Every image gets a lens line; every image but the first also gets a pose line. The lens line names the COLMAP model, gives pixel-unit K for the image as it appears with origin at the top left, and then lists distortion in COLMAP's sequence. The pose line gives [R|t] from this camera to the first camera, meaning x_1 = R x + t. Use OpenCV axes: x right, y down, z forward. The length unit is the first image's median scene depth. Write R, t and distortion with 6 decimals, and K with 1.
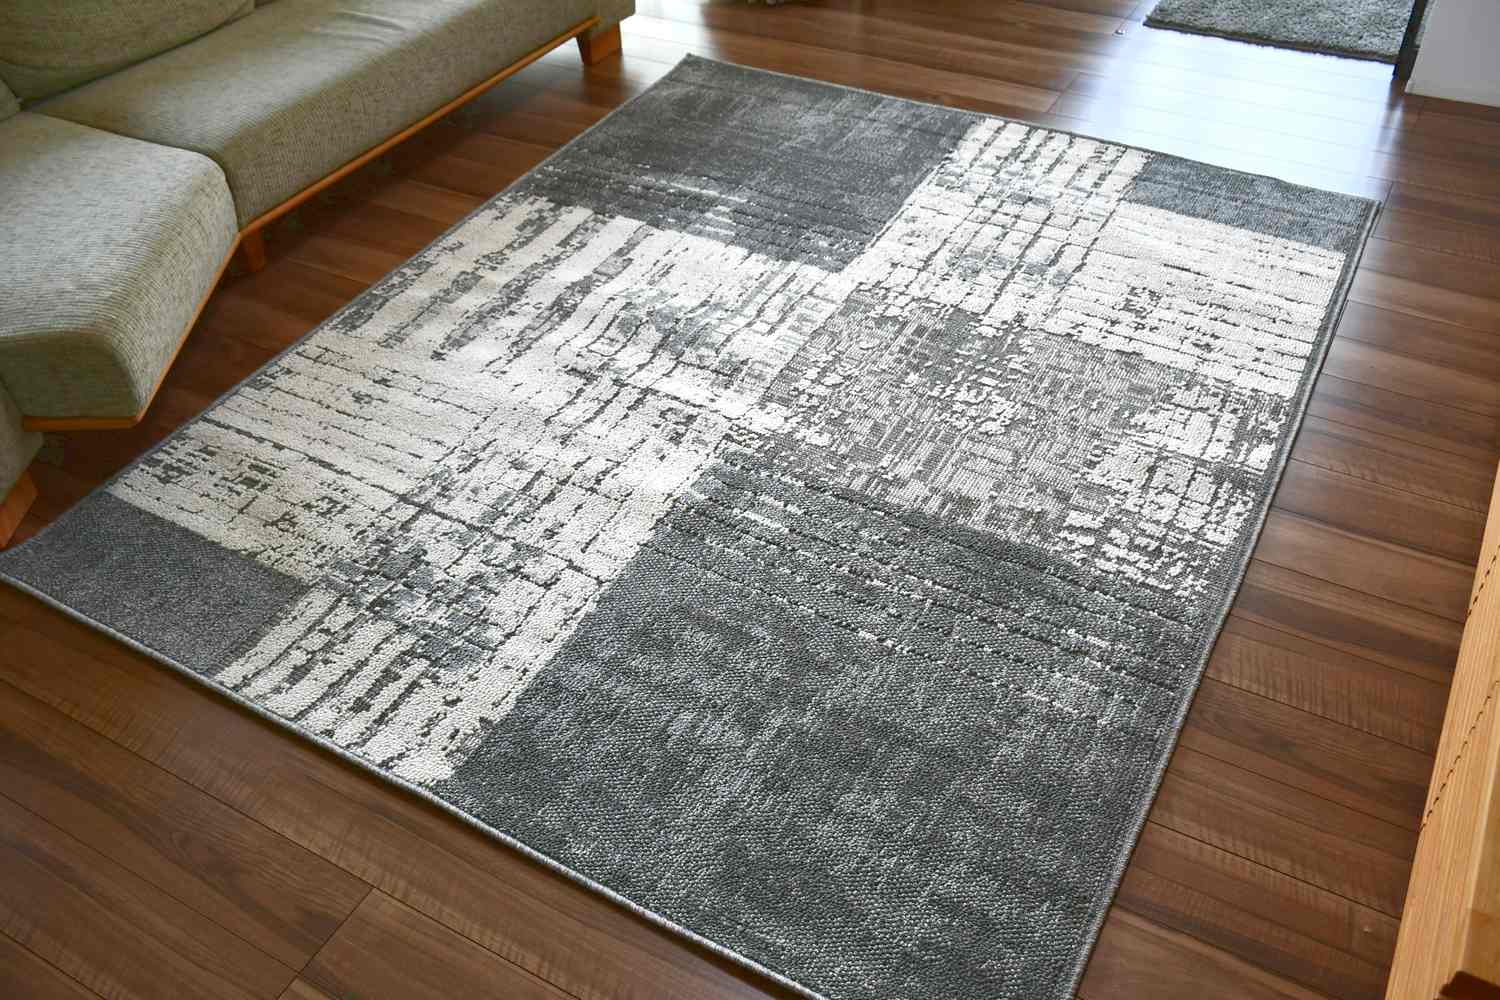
lens RADIAL K [[1311.0, 0, 746.3], [0, 1311.0, 507.6], [0, 0, 1]] dist [-0.114503, 0.150157]
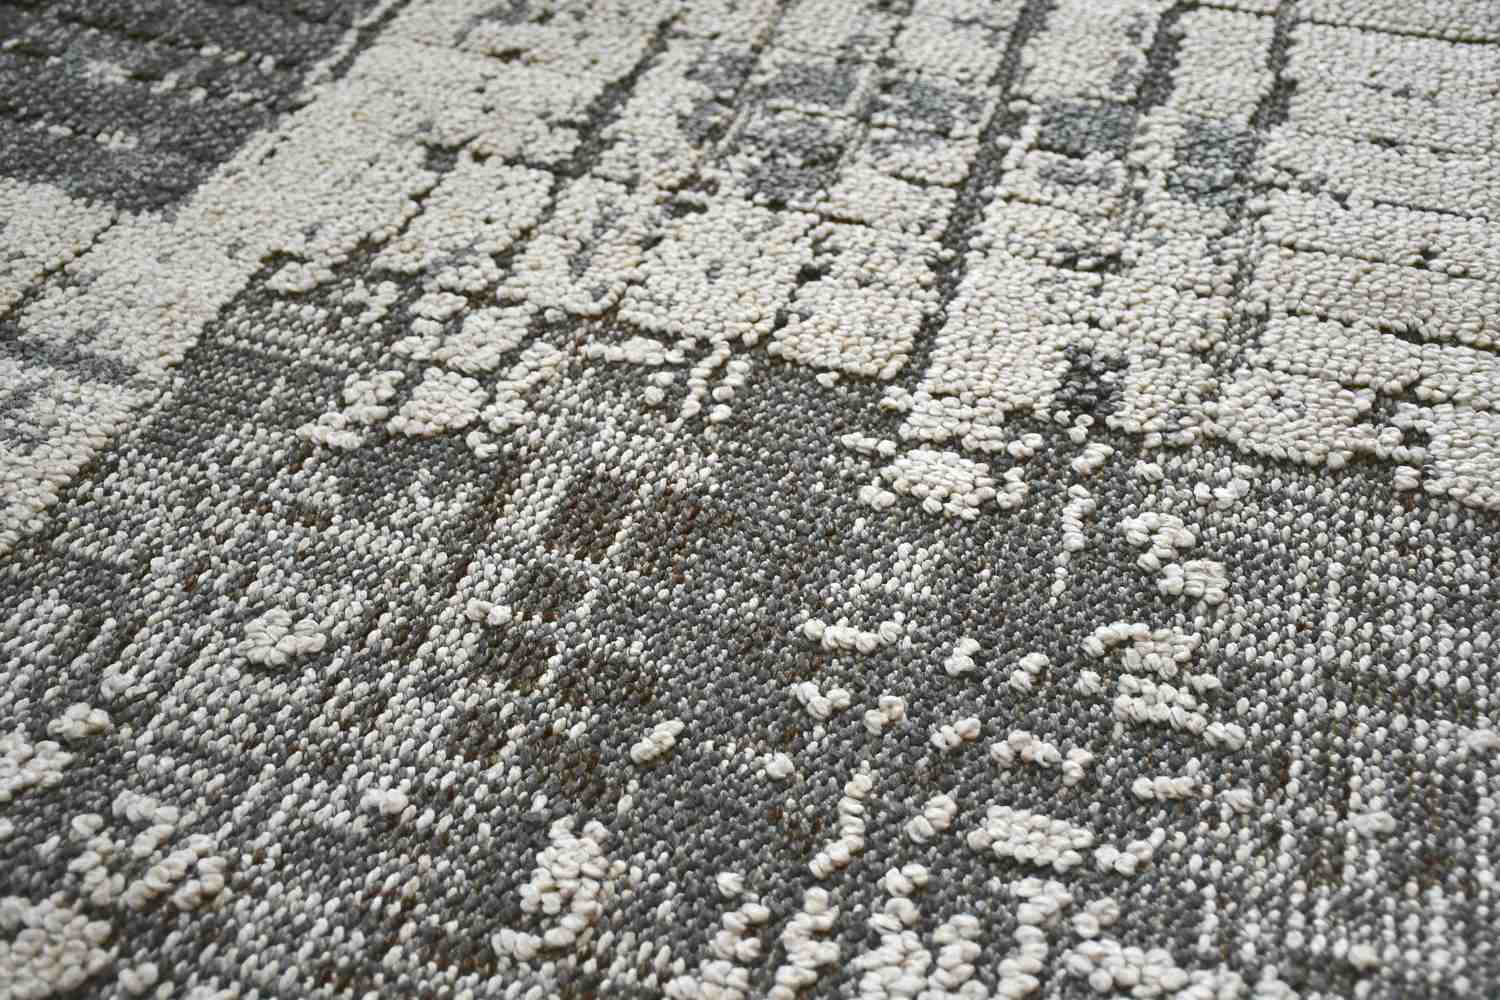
lens RADIAL K [[1993.2, 0, 750.0], [0, 1993.2, 500.0], [0, 0, 1]] dist [0.107428, 0.015511]
pose [[0.976725, -0.099742, 0.189893, 0.105871], [0.099727, 0.994968, 0.009657, -0.142615], [-0.189901, 0.009505, 0.981757, 0.746304]]
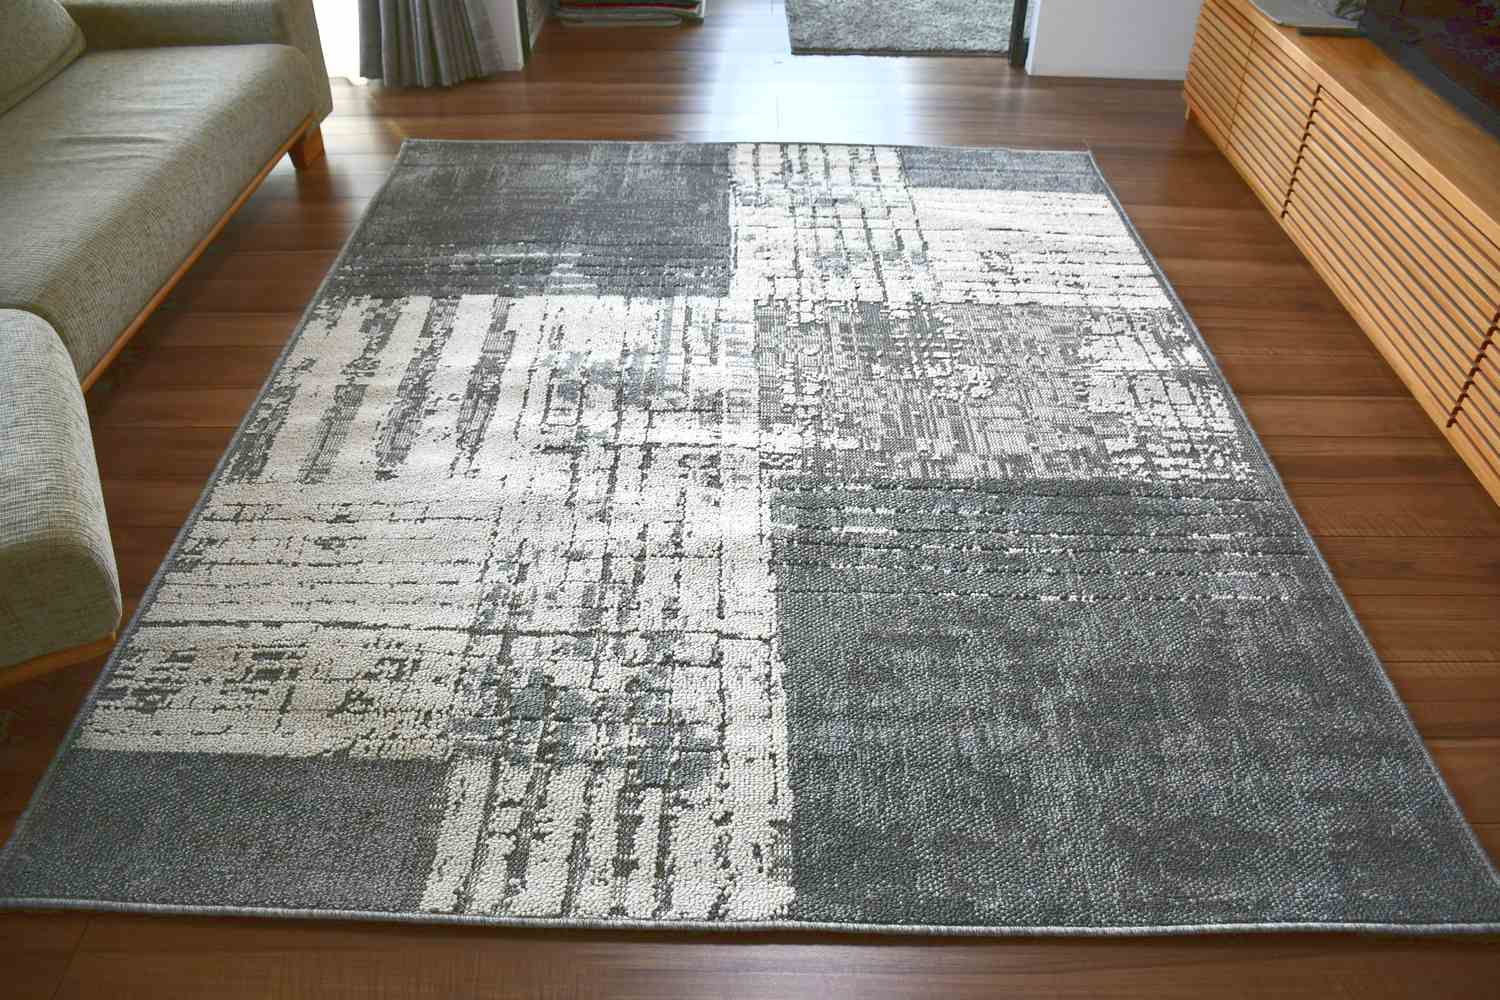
lens RADIAL K [[1176.3, 0, 750.0], [0, 1176.3, 500.0], [0, 0, 1]] dist [-0.154696, 0.114590]
pose [[0.873110, -0.271520, 0.404915, -0.352302], [0.292235, 0.956282, 0.011106, -0.039991], [-0.390229, 0.108634, 0.914287, 0.213656]]
